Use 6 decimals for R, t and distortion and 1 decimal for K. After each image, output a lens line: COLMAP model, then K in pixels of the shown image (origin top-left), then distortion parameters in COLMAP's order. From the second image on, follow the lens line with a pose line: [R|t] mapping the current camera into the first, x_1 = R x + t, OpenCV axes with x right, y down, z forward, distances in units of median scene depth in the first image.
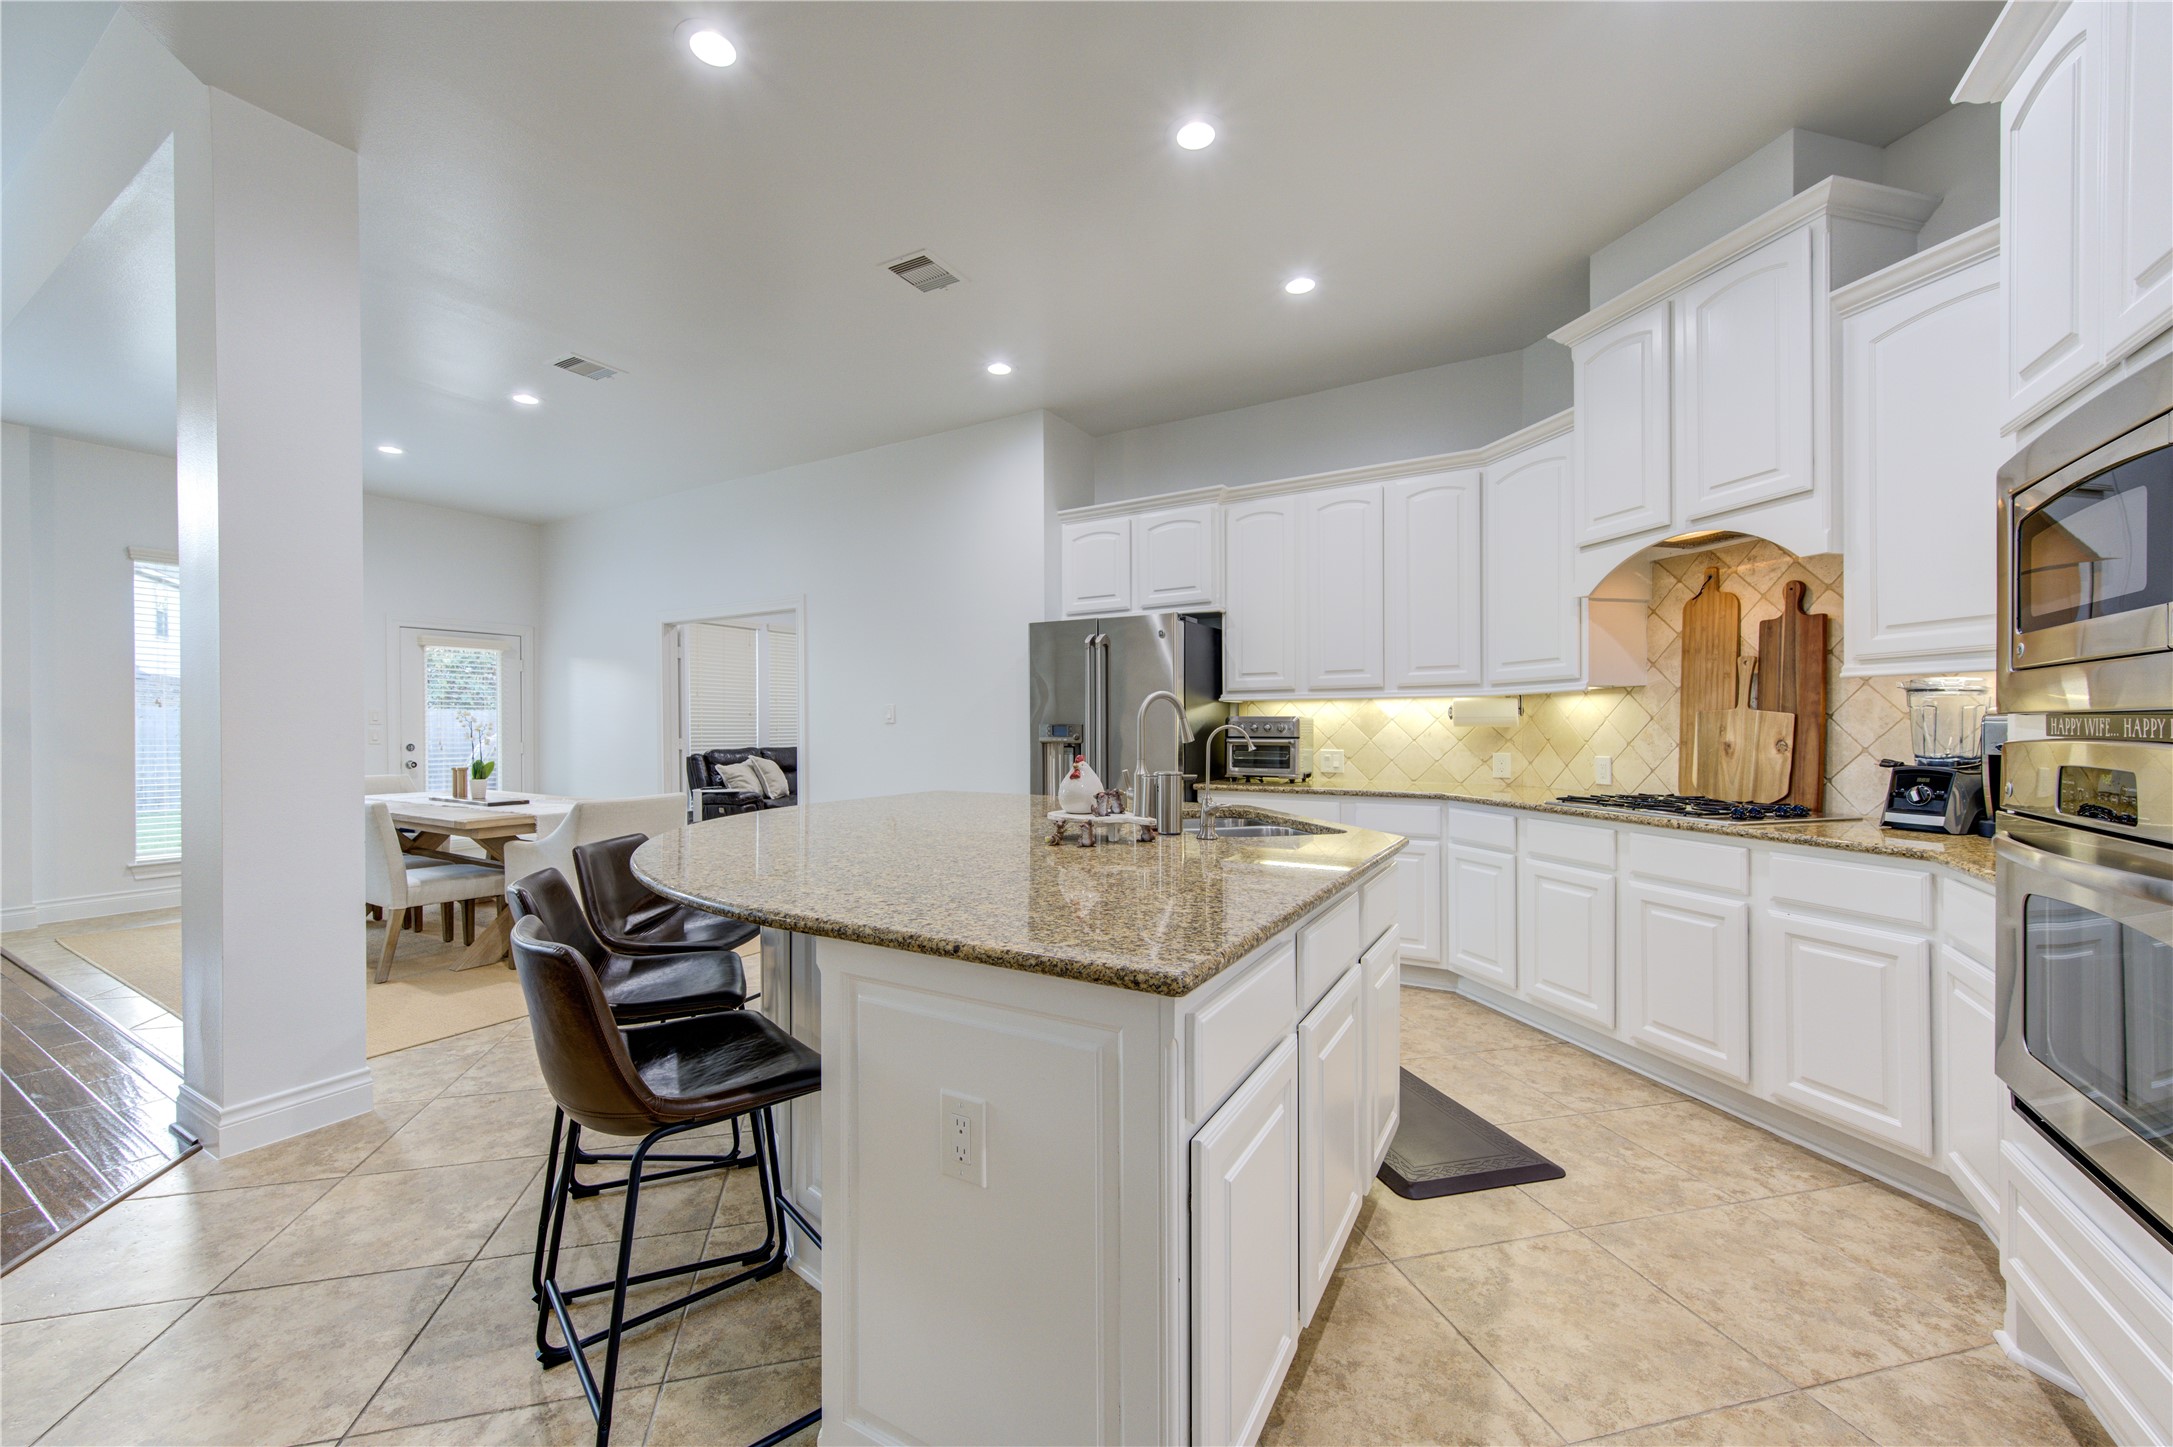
lens RADIAL K [[844.7, 0, 1074.1], [0, 844.7, 727.1], [0, 0, 1]] dist [0.000098, -0.000321]
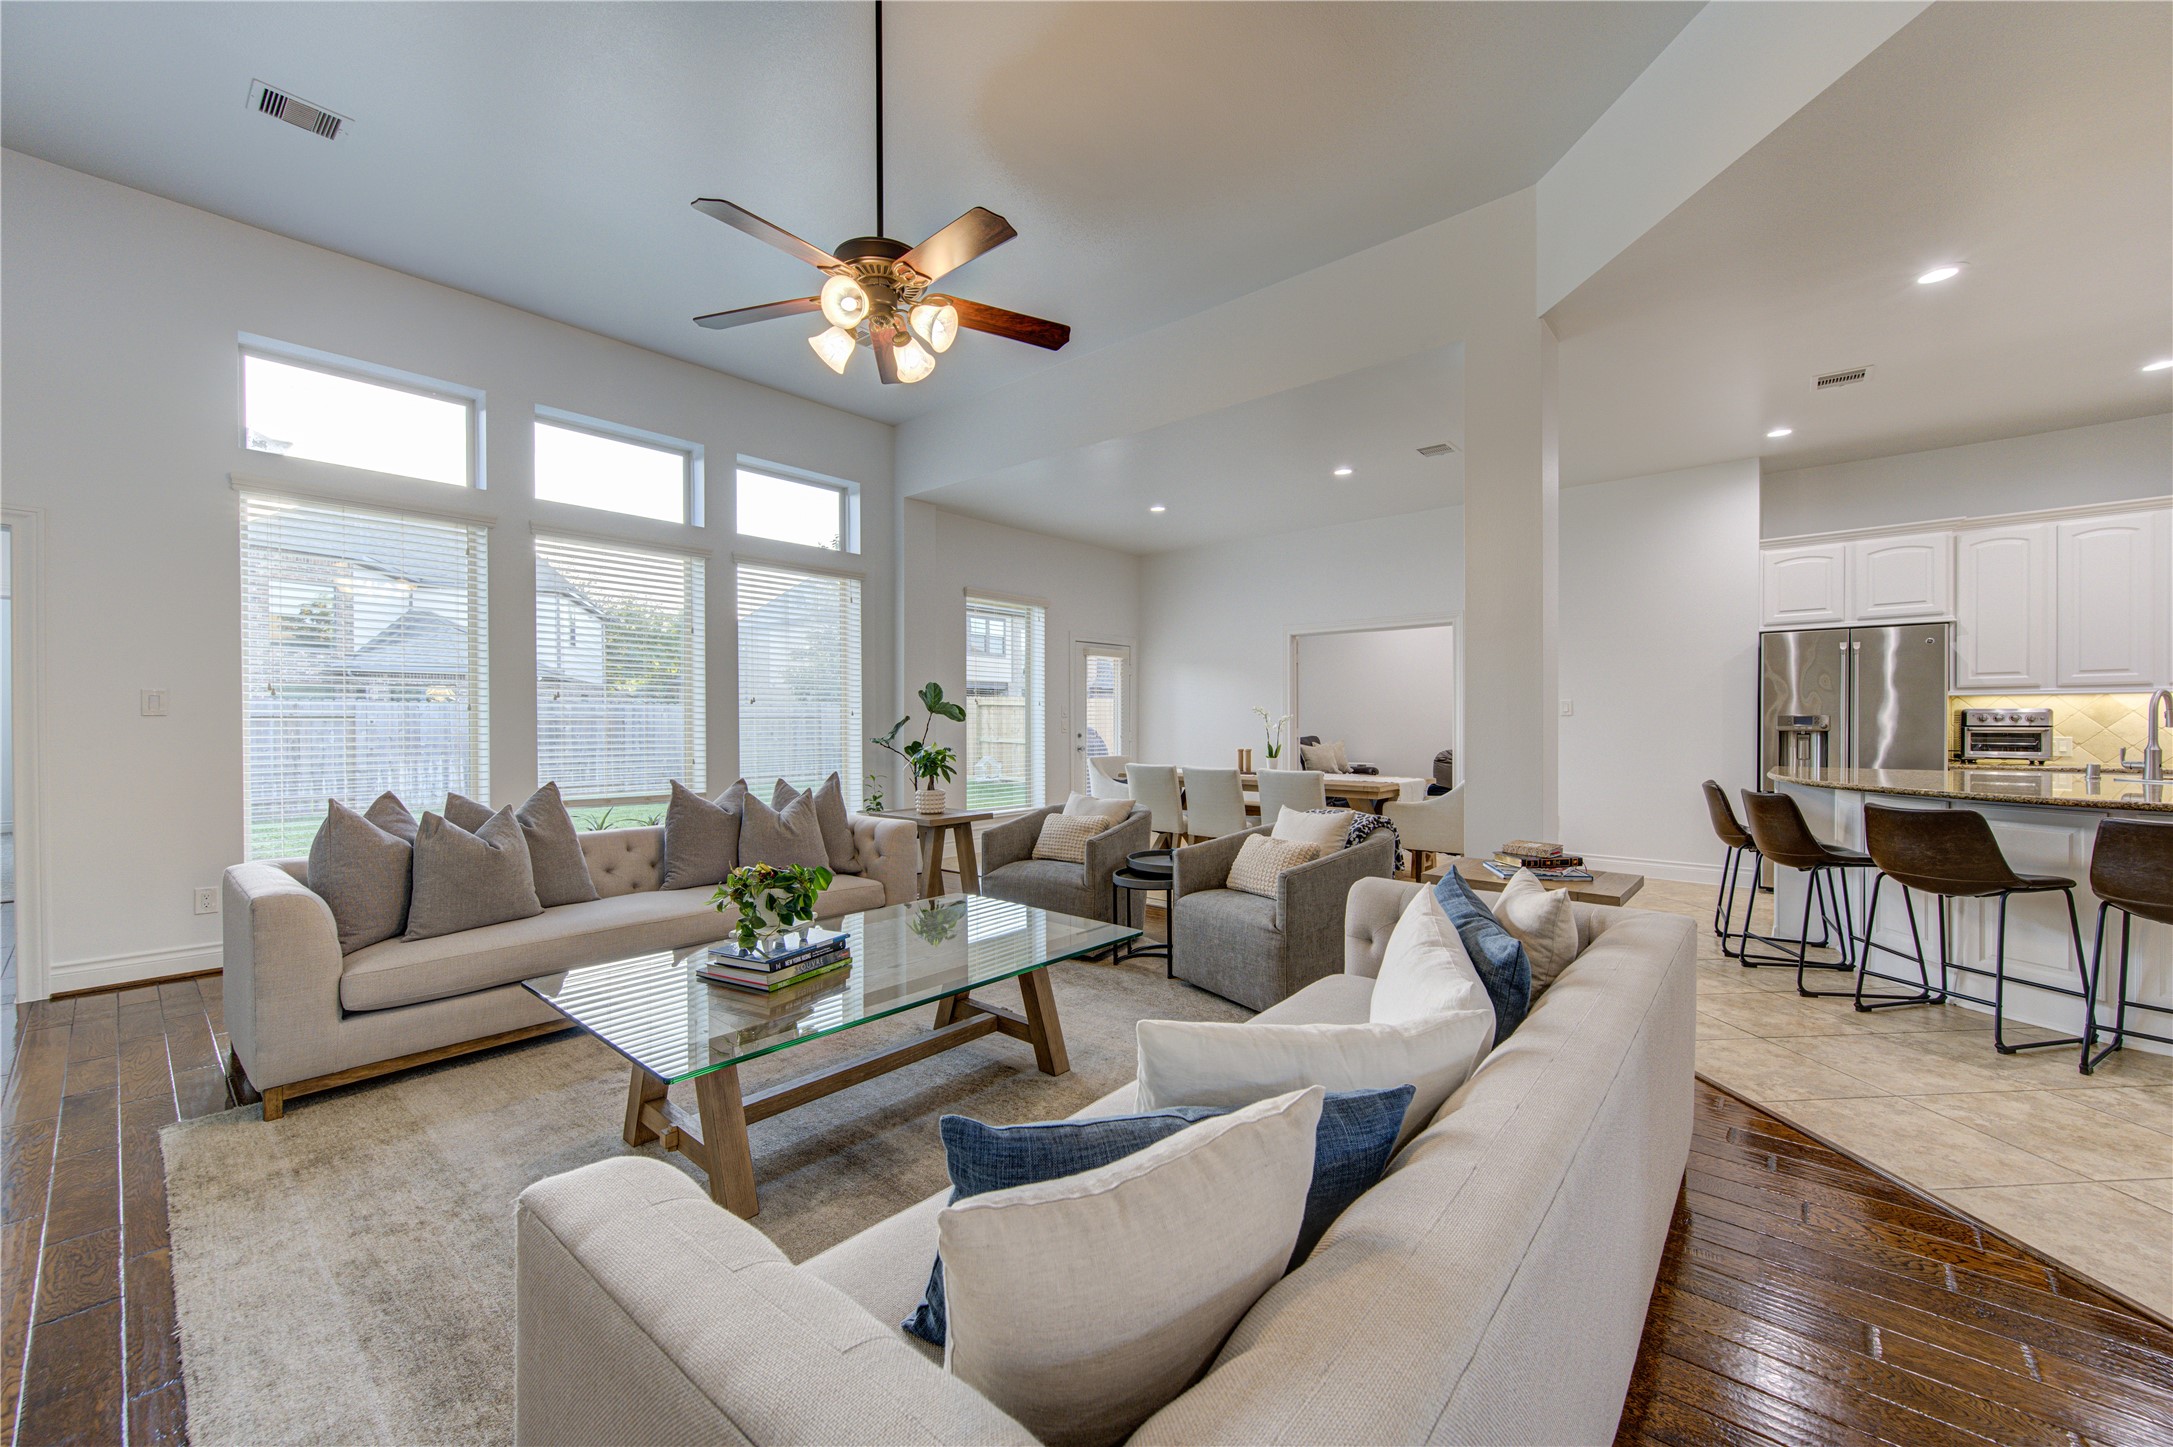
lens RADIAL K [[844.7, 0, 1088.8], [0, 844.7, 732.8], [0, 0, 1]] dist [0.000098, -0.000321]
pose [[0.987022, 0.000330, -0.160587, -0.844902], [0.002065, 0.999889, 0.014749, 0.001122], [0.160574, -0.014889, 0.986911, -0.382433]]
